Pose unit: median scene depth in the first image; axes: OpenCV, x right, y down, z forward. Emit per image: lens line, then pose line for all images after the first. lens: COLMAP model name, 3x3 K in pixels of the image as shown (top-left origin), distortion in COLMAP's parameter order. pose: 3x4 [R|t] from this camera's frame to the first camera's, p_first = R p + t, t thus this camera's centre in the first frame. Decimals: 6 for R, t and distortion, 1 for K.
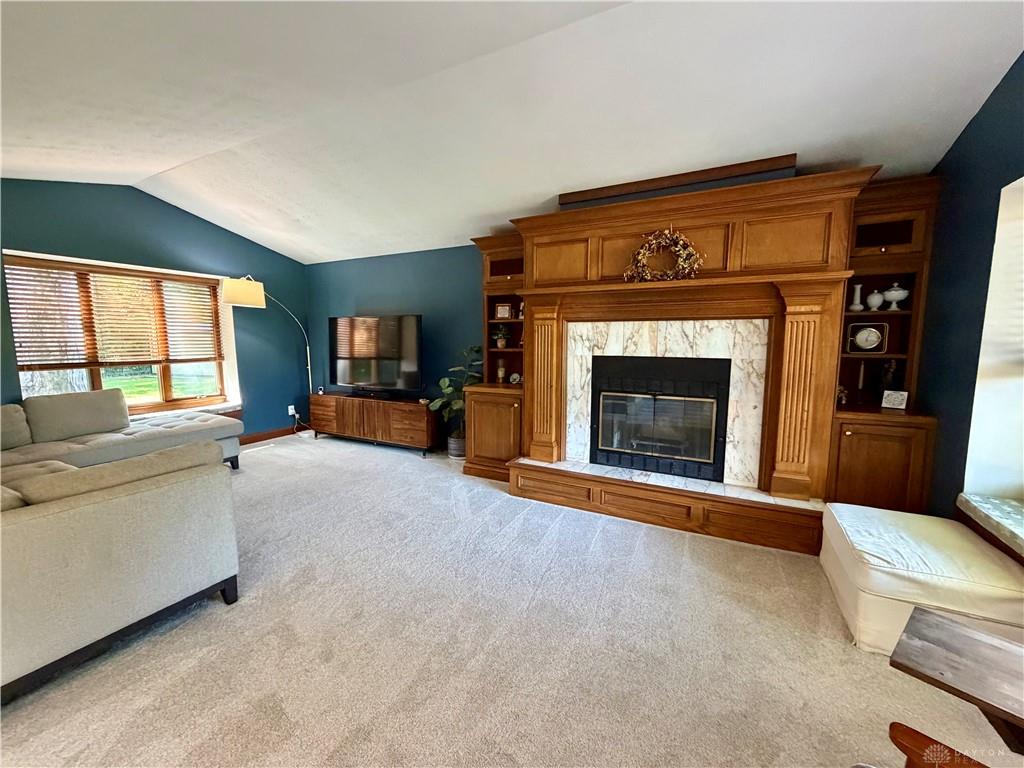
lens RADIAL K [[407.8, 0, 509.3], [0, 407.8, 384.1], [0, 0, 1]] dist [-0.002034, 0.000237]
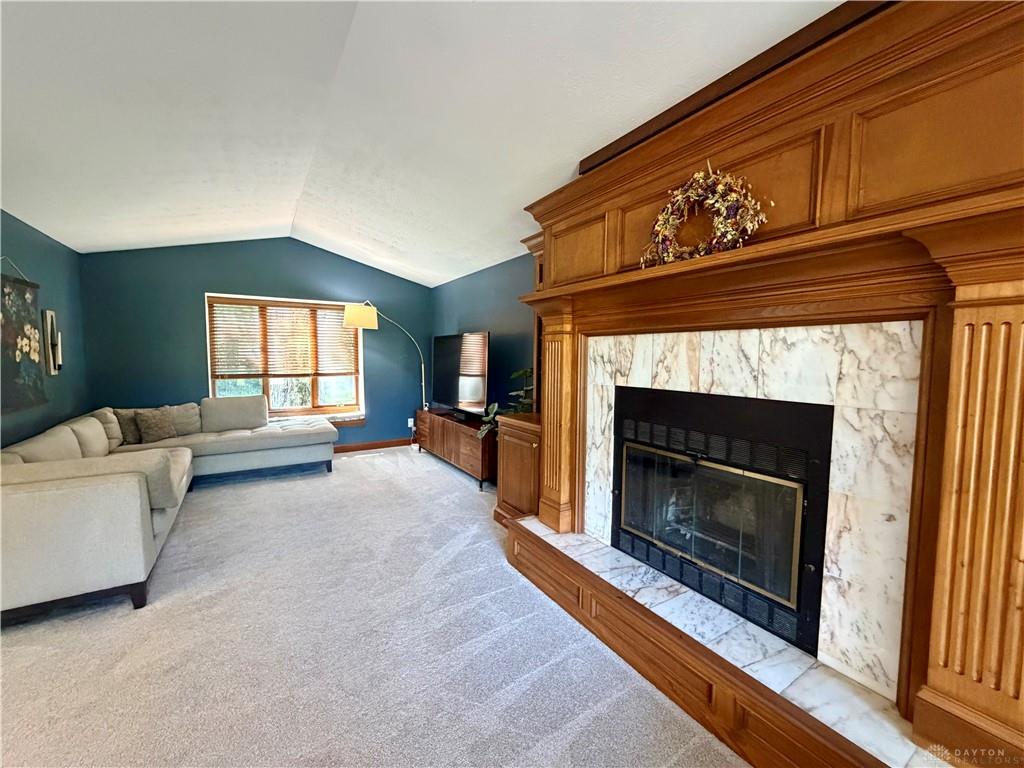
lens RADIAL K [[407.8, 0, 509.3], [0, 407.8, 384.1], [0, 0, 1]] dist [-0.002034, 0.000237]
pose [[0.857705, 0.040301, -0.512560, 0.404088], [-0.062728, 0.997678, -0.026523, -0.044402], [0.510301, 0.054900, 0.858242, 0.341377]]
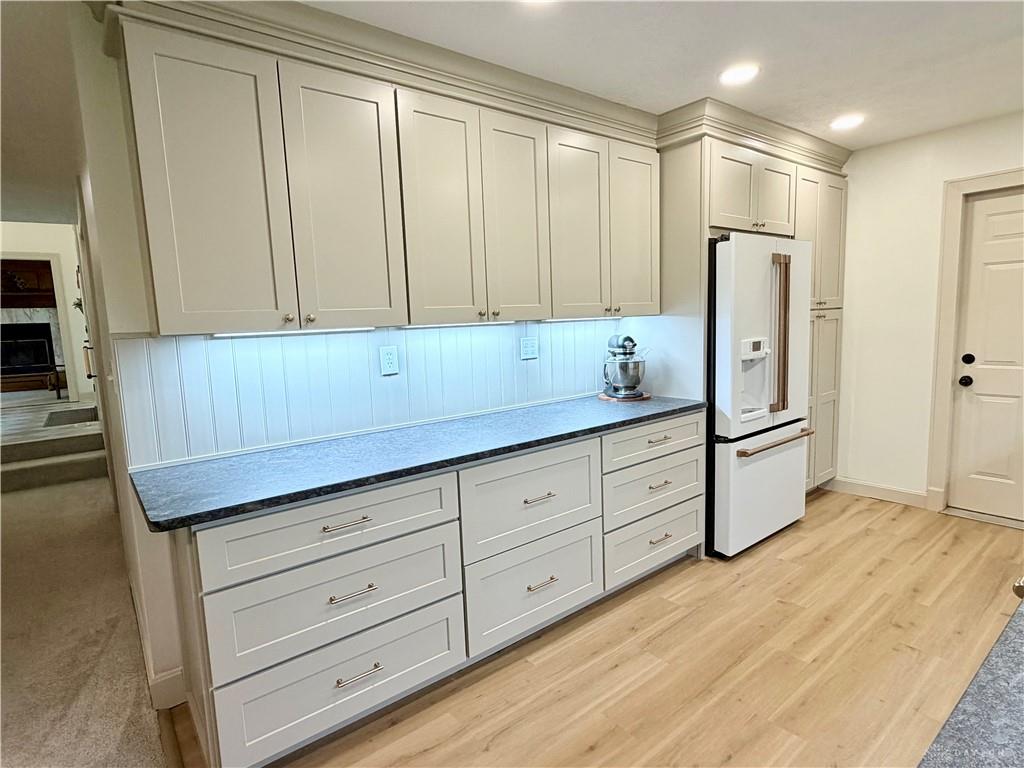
lens RADIAL K [[548.0, 0, 512.0], [0, 548.0, 384.0], [0, 0, 1]] dist [-0.002211, -0.000701]
pose [[0.410862, -0.128640, 0.902577, -1.242971], [0.140889, 0.987062, 0.076547, 0.407482], [-0.900746, 0.095713, 0.423670, -2.669159]]
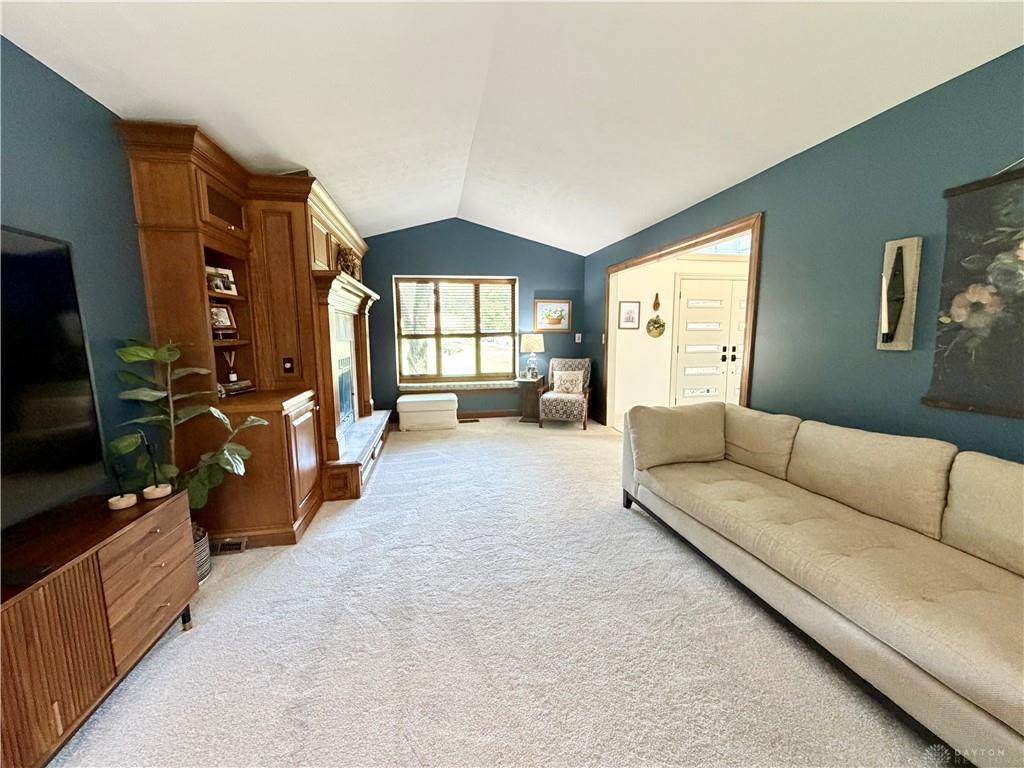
lens RADIAL K [[407.8, 0, 509.3], [0, 407.8, 384.1], [0, 0, 1]] dist [-0.002034, 0.000237]
pose [[-0.613076, -0.098374, 0.783875, -0.938834], [0.093966, 0.976094, 0.195989, -0.131061], [-0.784415, 0.193814, -0.589176, 1.293454]]
